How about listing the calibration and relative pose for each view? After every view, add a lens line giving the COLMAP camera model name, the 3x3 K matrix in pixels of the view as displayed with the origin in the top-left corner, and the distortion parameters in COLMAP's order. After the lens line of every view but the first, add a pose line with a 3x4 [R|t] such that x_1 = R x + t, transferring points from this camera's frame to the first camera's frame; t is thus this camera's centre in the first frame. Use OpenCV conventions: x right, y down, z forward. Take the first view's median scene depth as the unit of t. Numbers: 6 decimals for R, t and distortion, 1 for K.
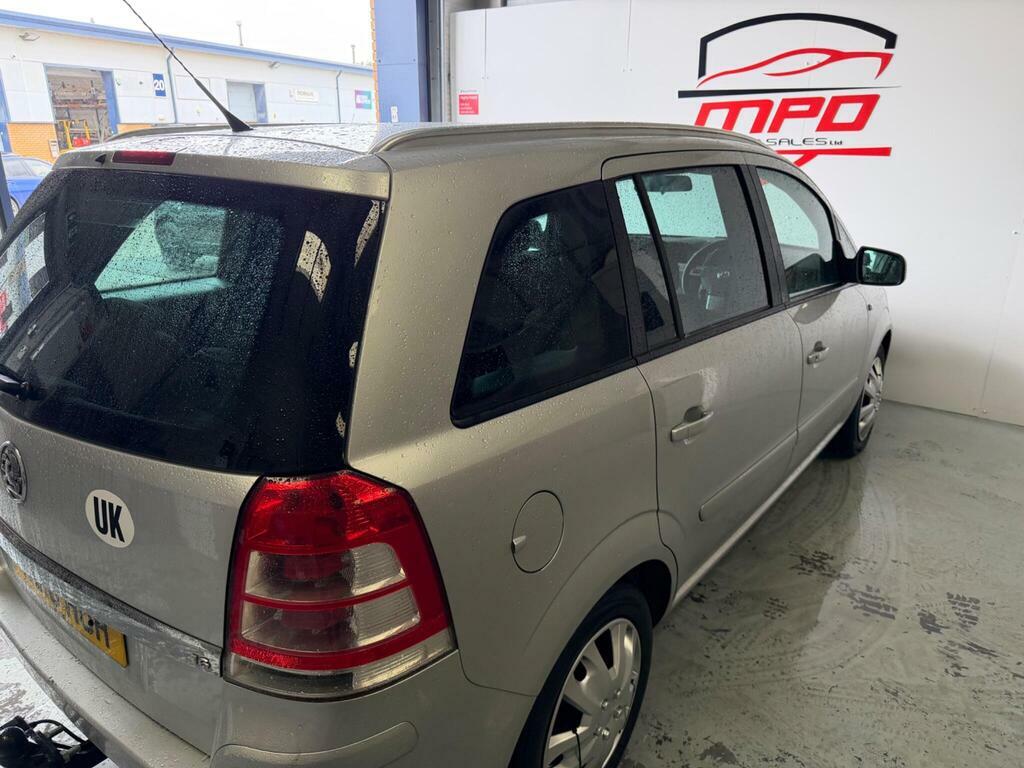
lens RADIAL K [[721.9, 0, 510.0], [0, 721.9, 382.5], [0, 0, 1]] dist [-0.006898, -0.000951]
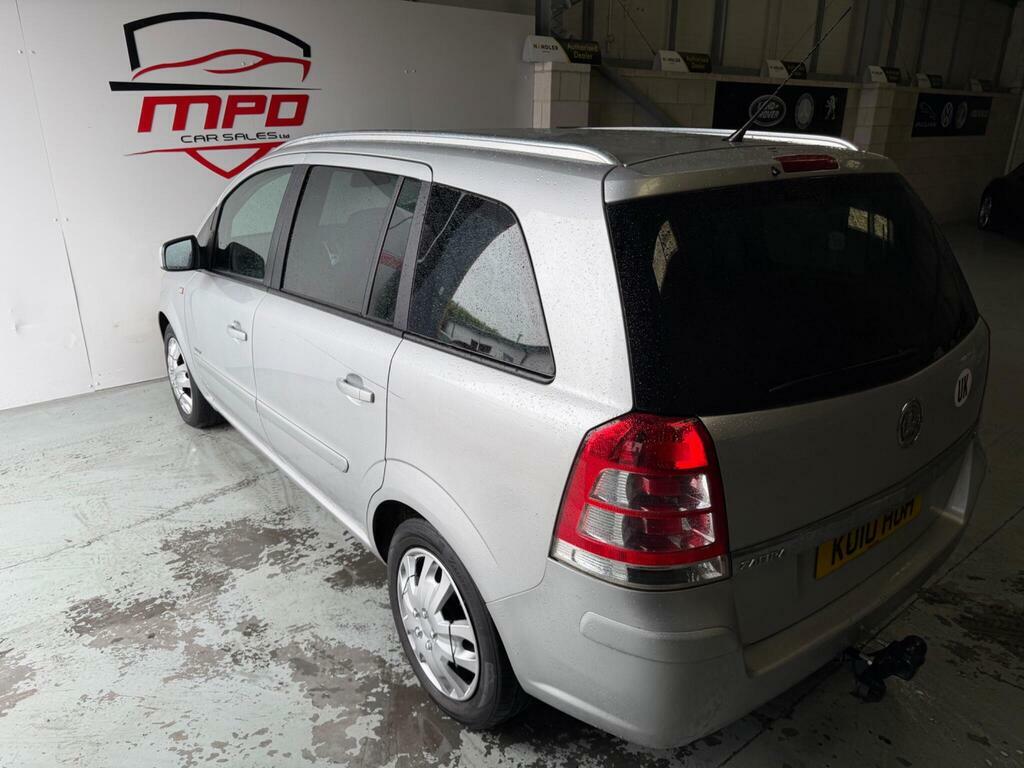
lens RADIAL K [[721.9, 0, 512.2], [0, 721.9, 381.6], [0, 0, 1]] dist [-0.006898, -0.000951]
pose [[0.252301, -0.335871, 0.907488, -0.935899], [0.317020, 0.914760, 0.250424, -0.224344], [-0.914244, 0.224510, 0.337273, 0.561357]]
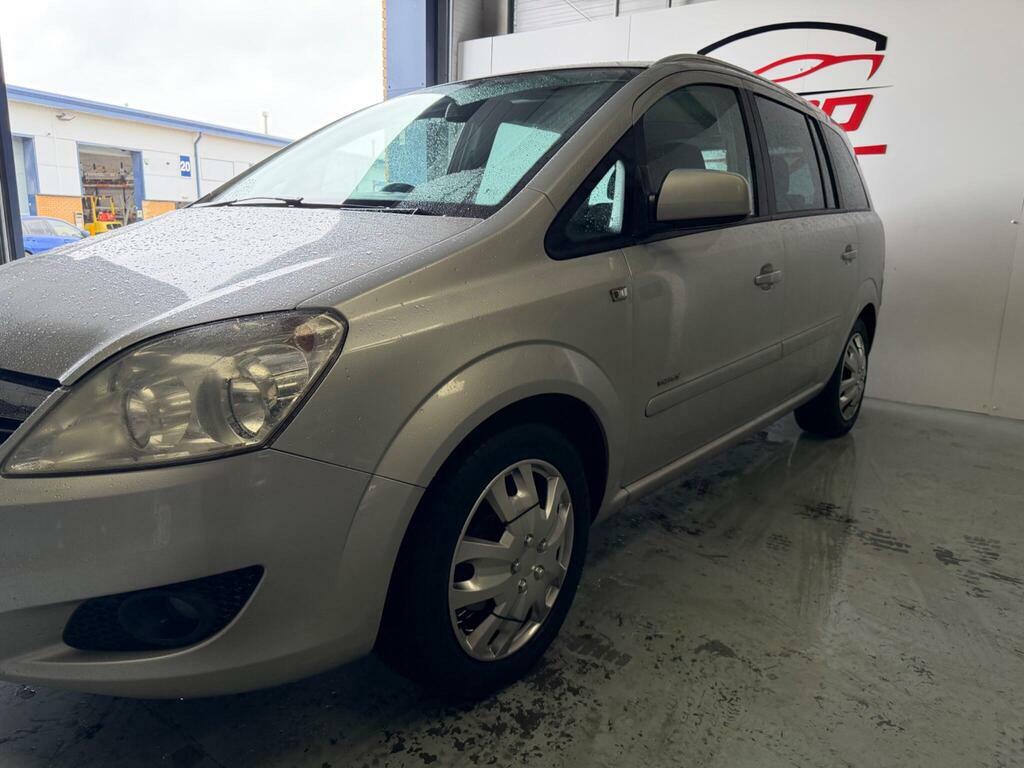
lens RADIAL K [[721.9, 0, 511.1], [0, 721.9, 383.2], [0, 0, 1]] dist [-0.006898, -0.000951]
pose [[0.999742, 0.020598, -0.009606, 0.026340], [-0.021639, 0.991891, -0.125236, 0.209403], [0.006948, 0.125412, 0.992080, 0.047450]]
